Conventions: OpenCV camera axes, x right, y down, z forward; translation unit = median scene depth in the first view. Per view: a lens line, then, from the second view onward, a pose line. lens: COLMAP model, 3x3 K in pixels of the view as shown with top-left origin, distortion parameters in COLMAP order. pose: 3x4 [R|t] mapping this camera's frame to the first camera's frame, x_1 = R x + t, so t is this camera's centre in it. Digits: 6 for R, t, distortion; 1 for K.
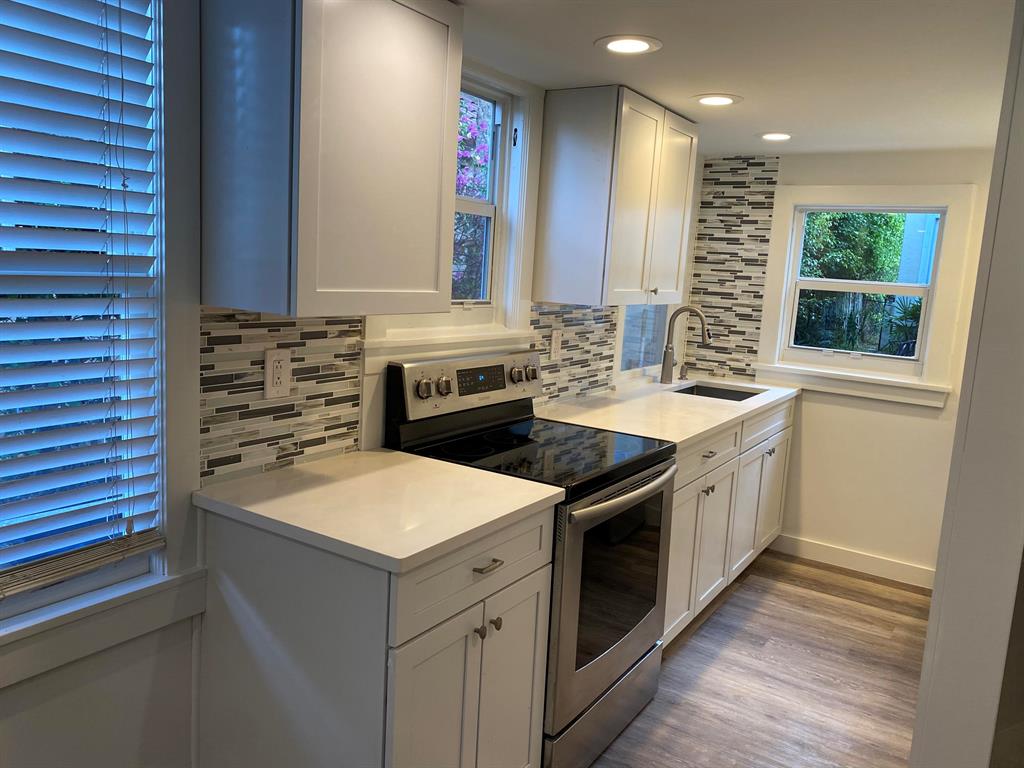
lens RADIAL K [[778.9, 0, 512.4], [0, 778.9, 380.4], [0, 0, 1]] dist [0.015394, 0.000971]
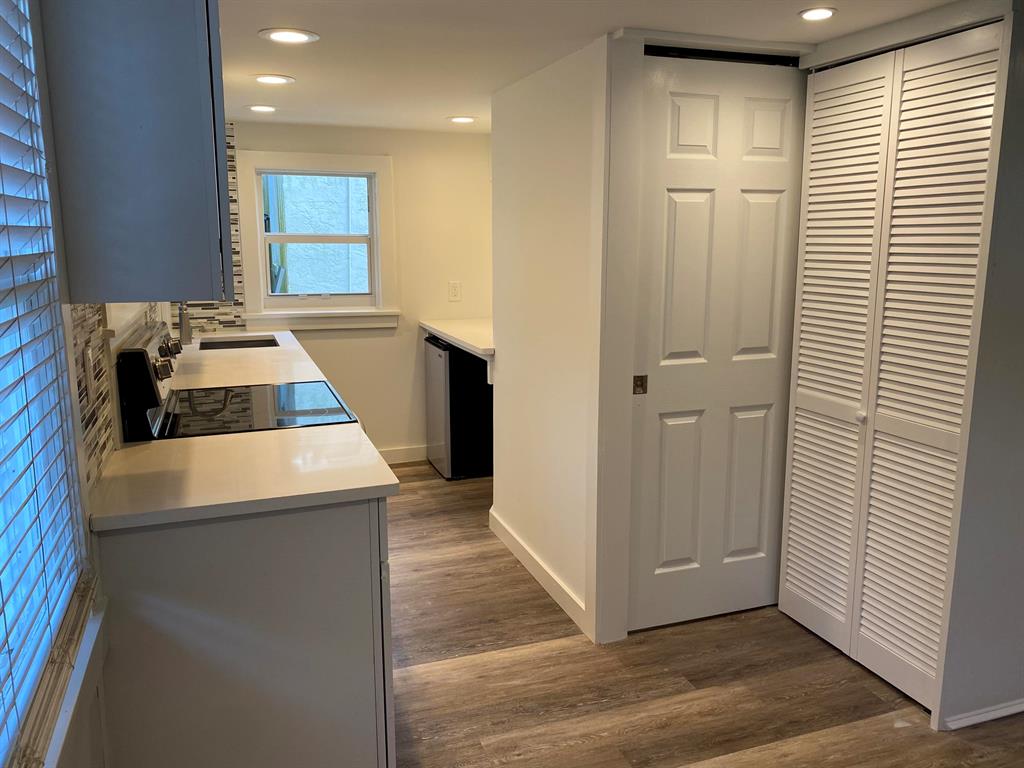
lens RADIAL K [[778.9, 0, 510.5], [0, 778.9, 384.6], [0, 0, 1]] dist [0.015394, 0.000971]
pose [[0.595991, -0.205210, 0.776327, -0.371035], [0.149289, 0.978255, 0.143977, -0.029807], [-0.788992, 0.030088, 0.613667, 0.037402]]
